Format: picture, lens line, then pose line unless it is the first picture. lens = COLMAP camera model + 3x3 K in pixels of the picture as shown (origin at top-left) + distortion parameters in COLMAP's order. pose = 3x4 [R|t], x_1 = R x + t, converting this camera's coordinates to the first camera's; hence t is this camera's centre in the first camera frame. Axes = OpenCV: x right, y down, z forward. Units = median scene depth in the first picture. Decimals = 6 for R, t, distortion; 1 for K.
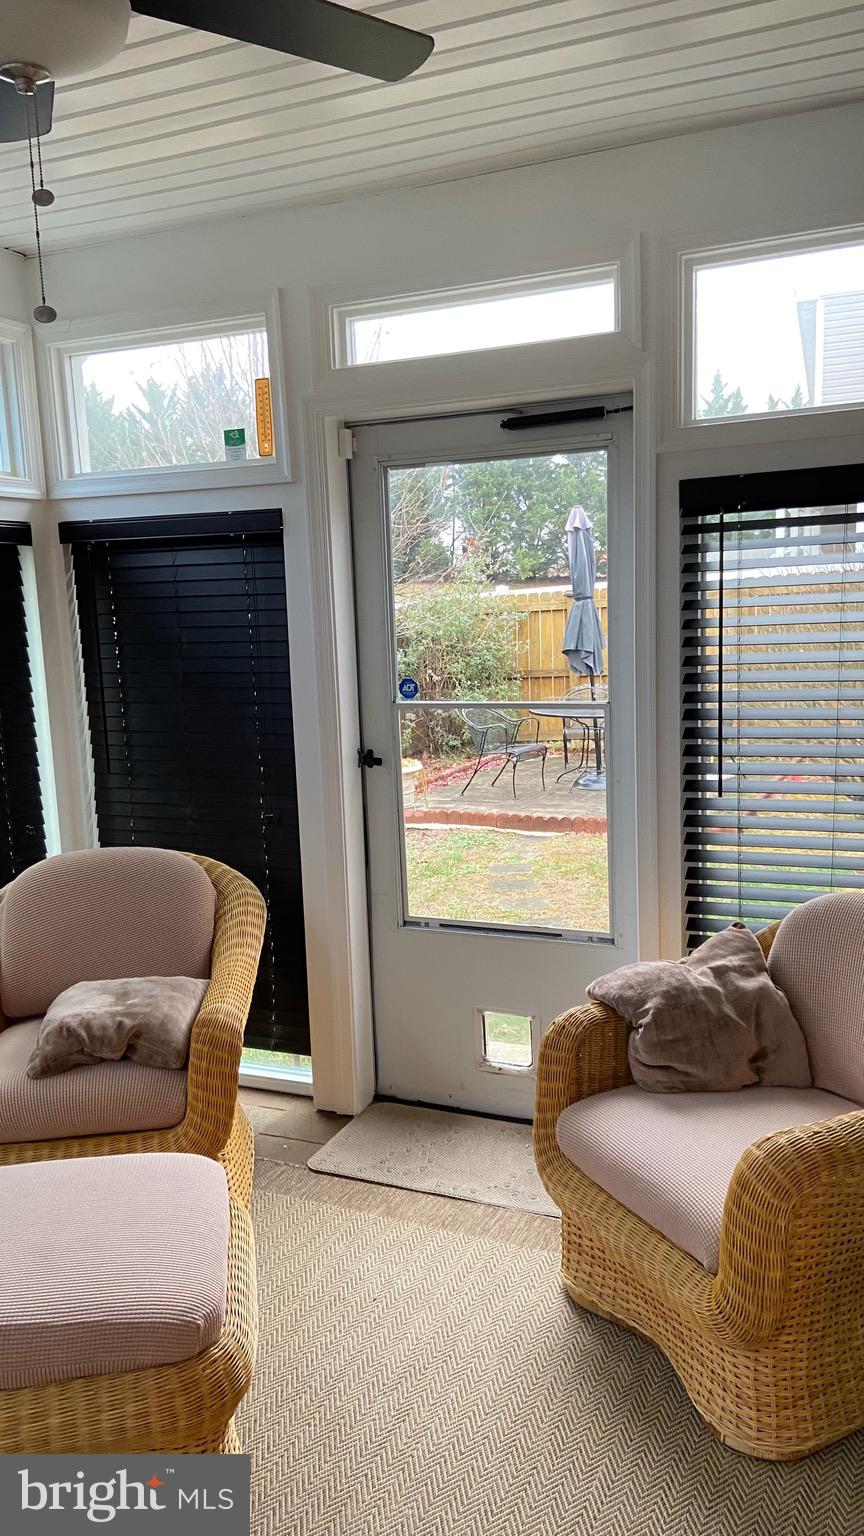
lens RADIAL K [[1168.3, 0, 434.6], [0, 1168.3, 770.1], [0, 0, 1]] dist [0.119428, -0.144189]
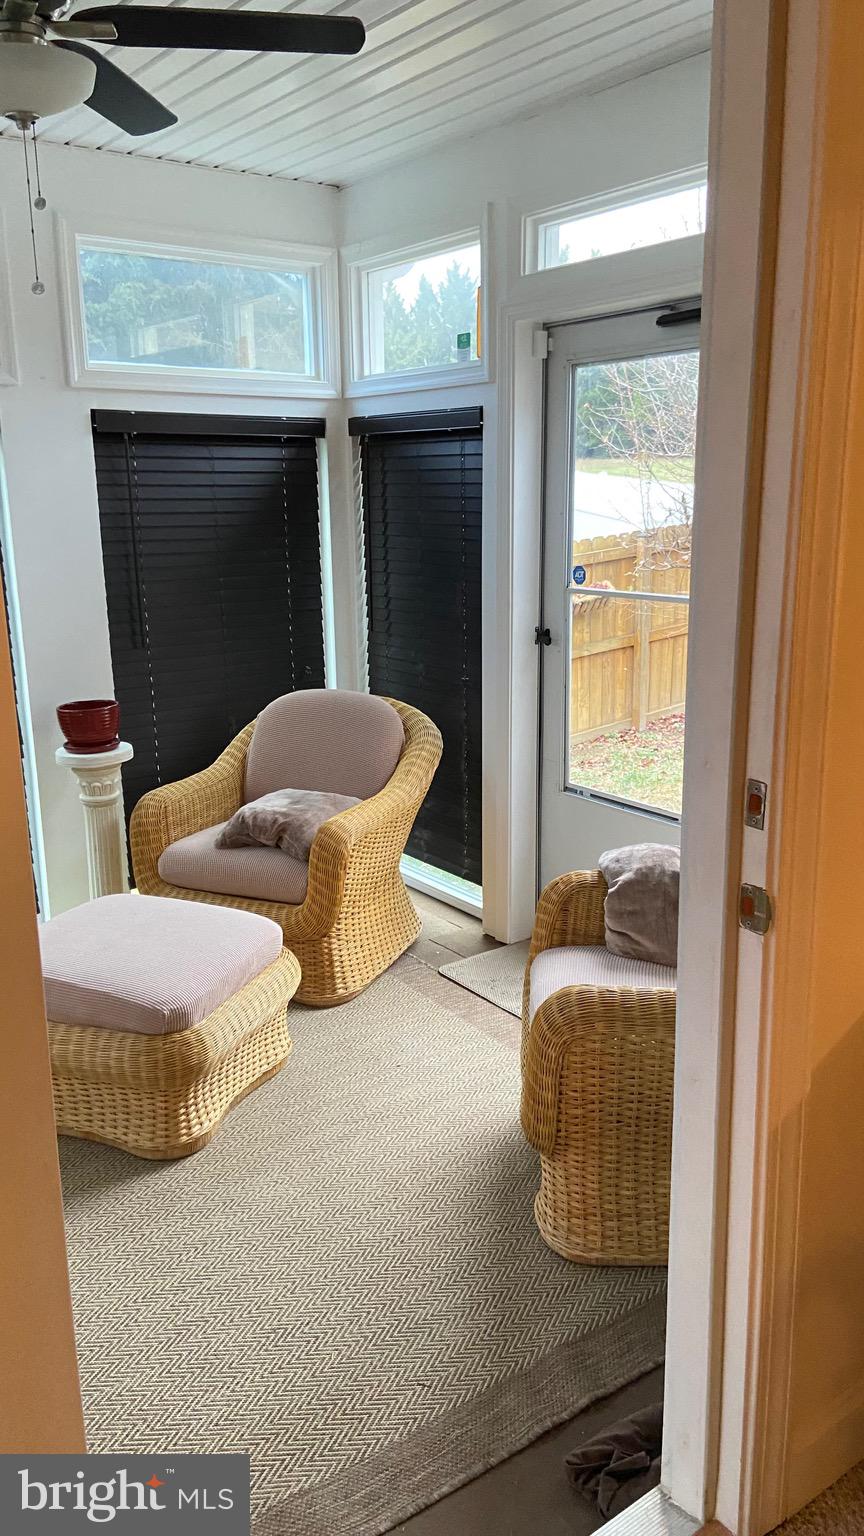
lens RADIAL K [[1168.3, 0, 457.2], [0, 1168.3, 771.8], [0, 0, 1]] dist [0.119428, -0.144189]
pose [[0.865997, 0.145845, -0.478308, 0.439462], [-0.095445, 0.987146, 0.128192, -0.018885], [0.490856, -0.065361, 0.868785, -0.017043]]
